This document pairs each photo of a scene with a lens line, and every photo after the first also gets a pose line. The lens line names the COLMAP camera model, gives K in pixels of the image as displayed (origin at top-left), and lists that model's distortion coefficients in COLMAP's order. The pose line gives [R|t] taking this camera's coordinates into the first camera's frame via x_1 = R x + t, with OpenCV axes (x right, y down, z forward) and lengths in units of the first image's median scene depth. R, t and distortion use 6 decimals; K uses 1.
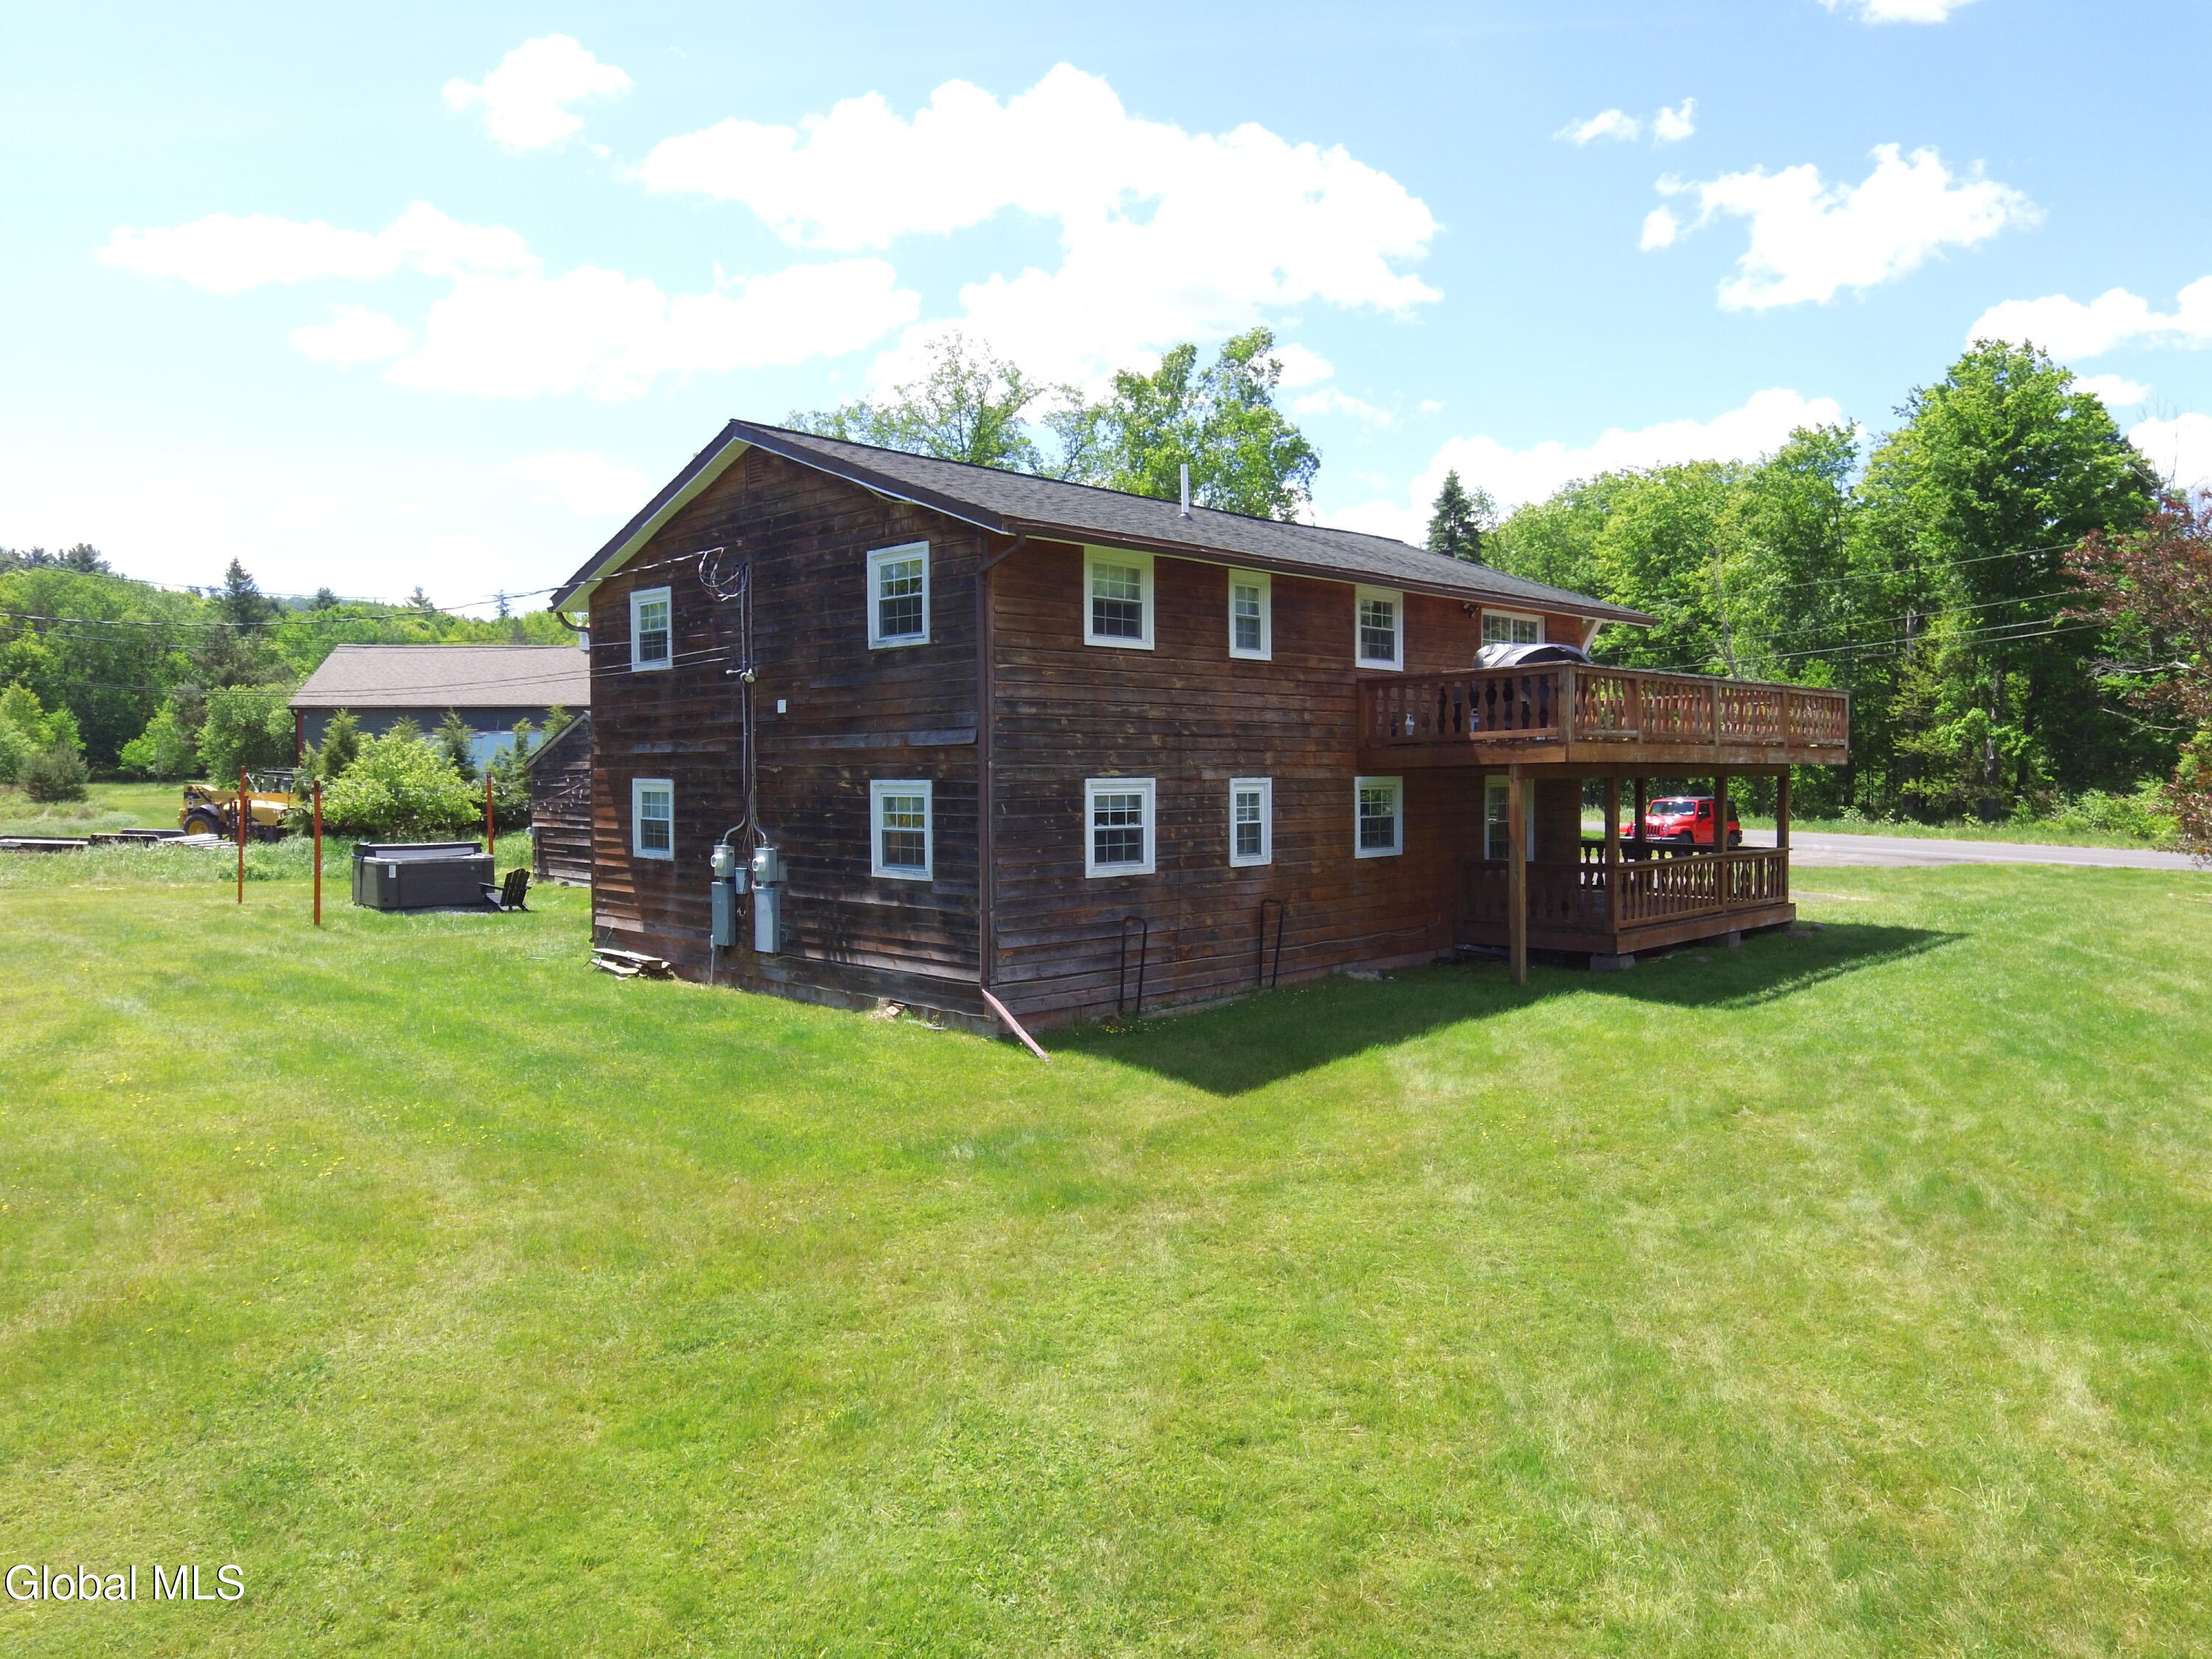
lens RADIAL K [[1485.8, 0, 1147.5], [0, 1485.8, 805.5], [0, 0, 1]] dist [-0.002614, -0.001039]
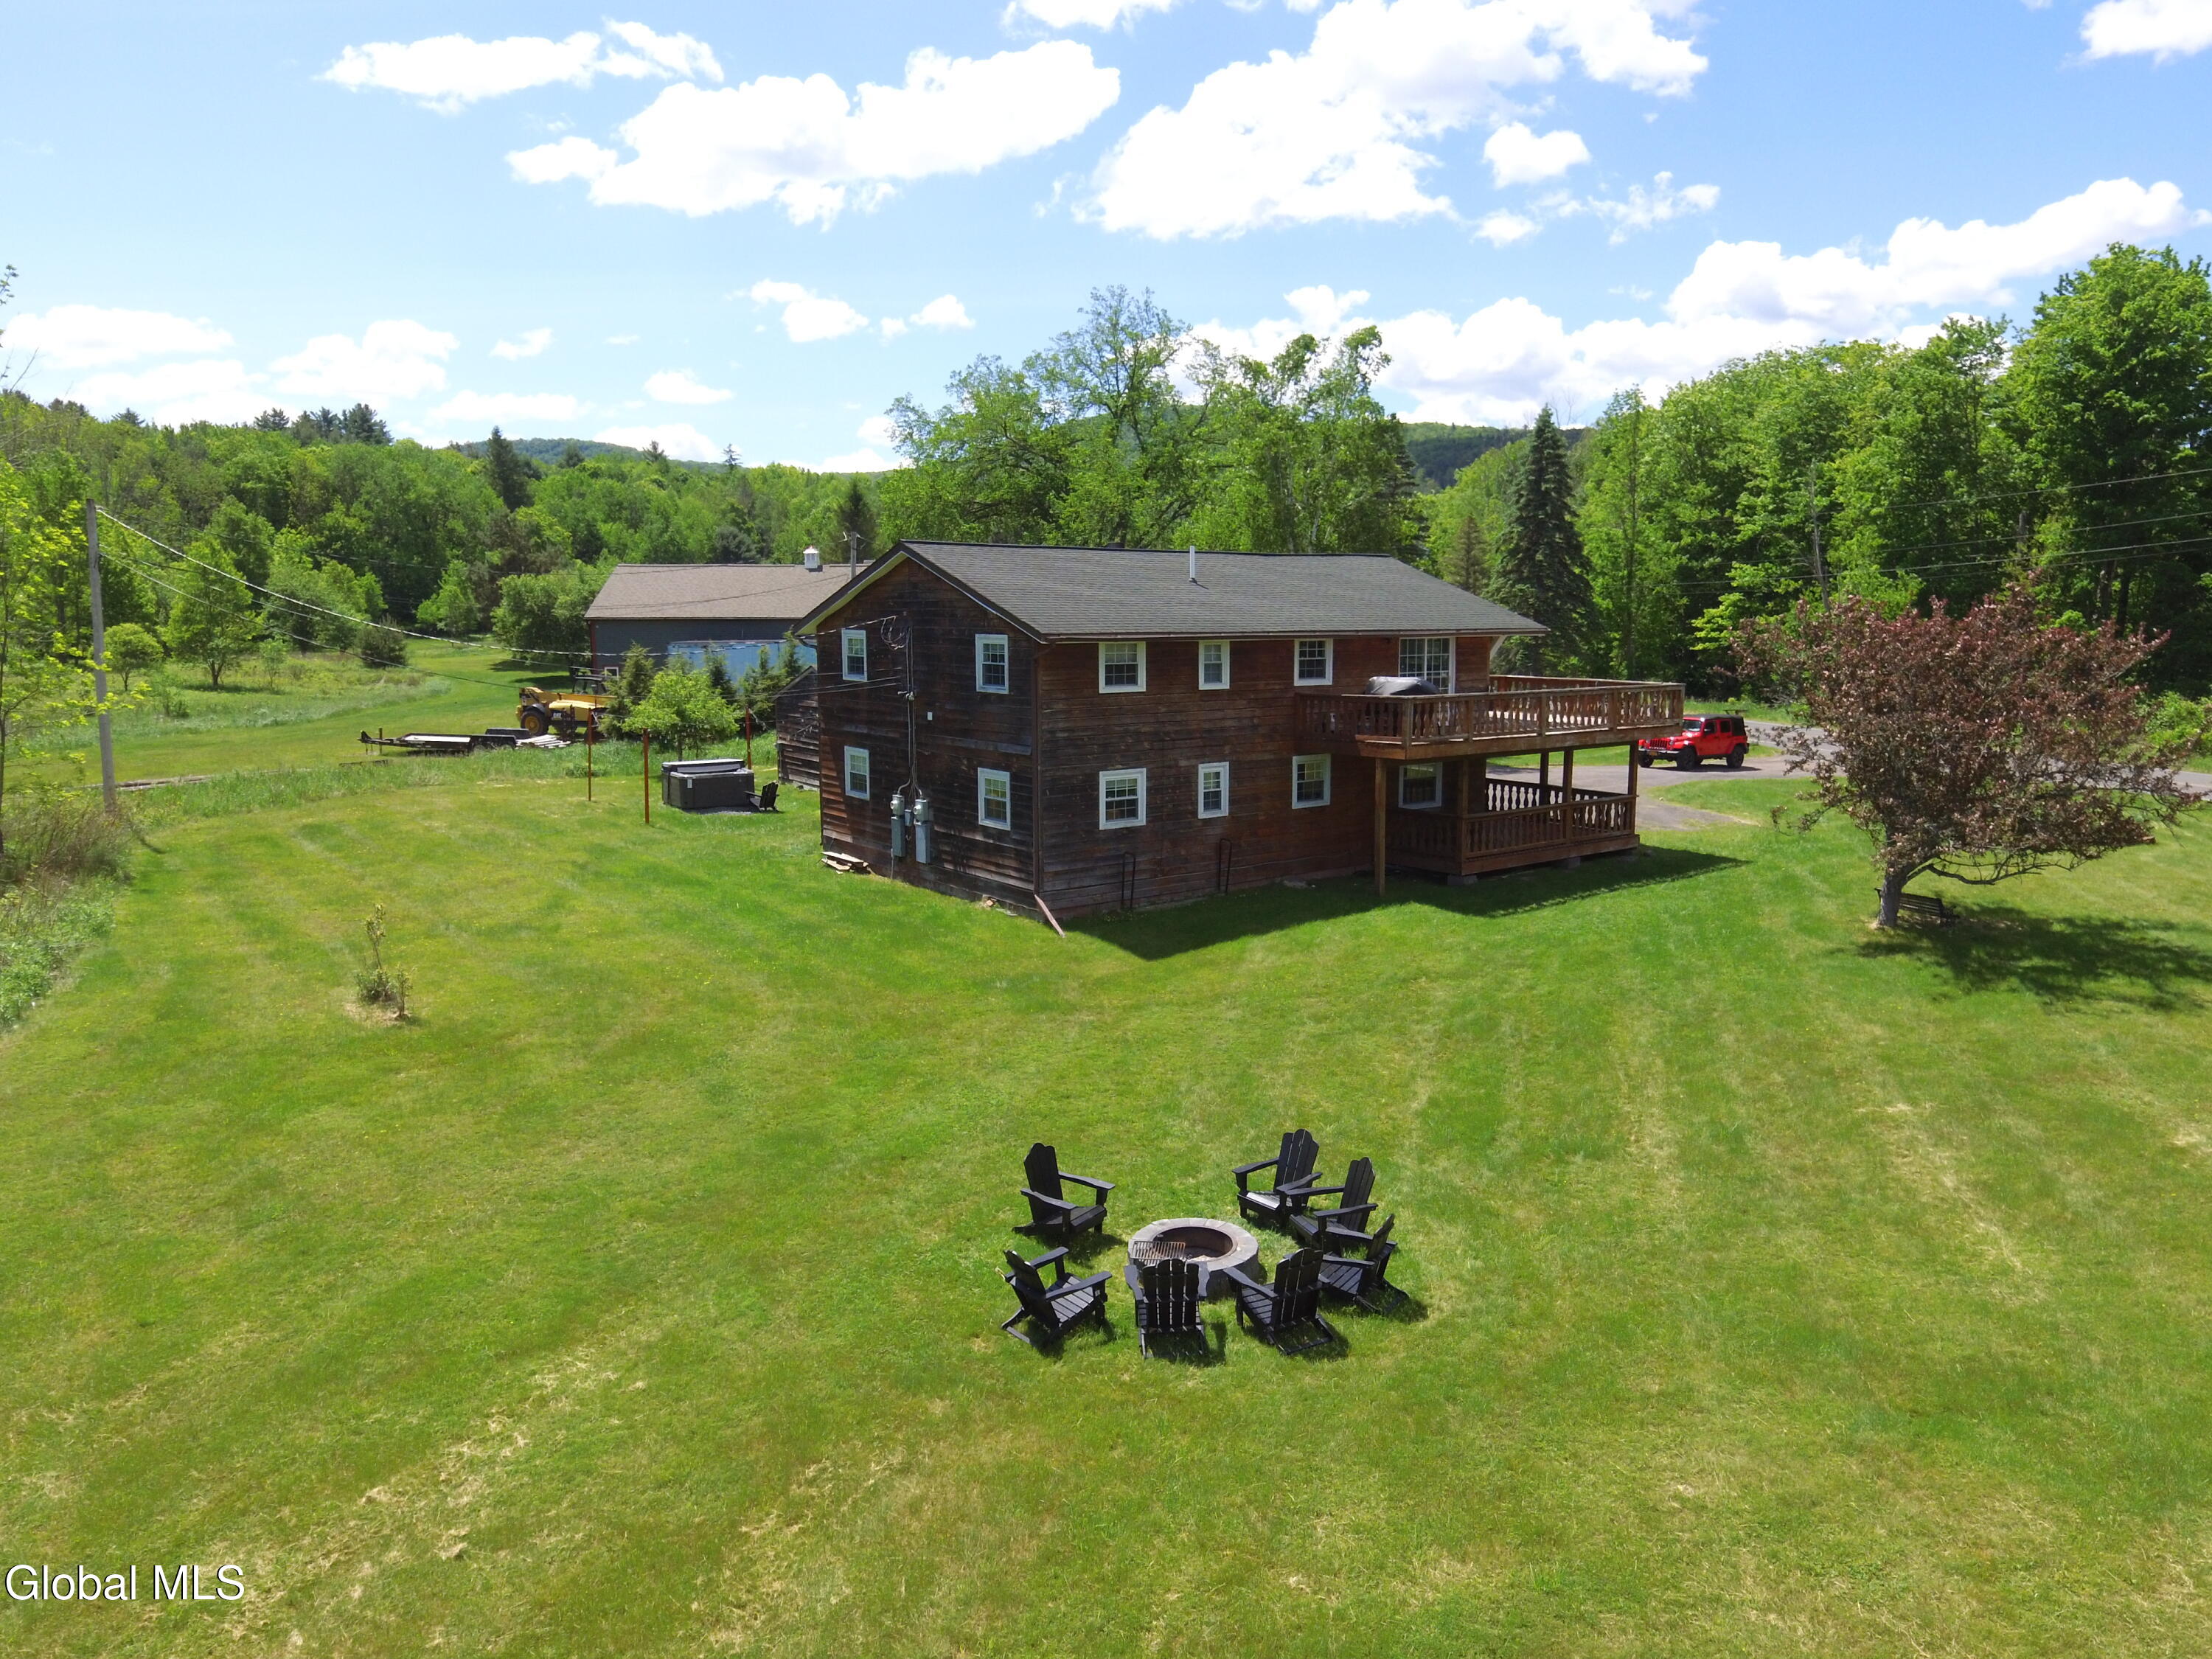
lens RADIAL K [[1485.8, 0, 1147.5], [0, 1485.8, 805.5], [0, 0, 1]] dist [-0.002614, -0.001039]
pose [[0.990452, 0.022441, -0.136022, 0.229848], [-0.007794, 0.994199, 0.107272, -0.152558], [0.137640, -0.105188, 0.984881, -0.631056]]
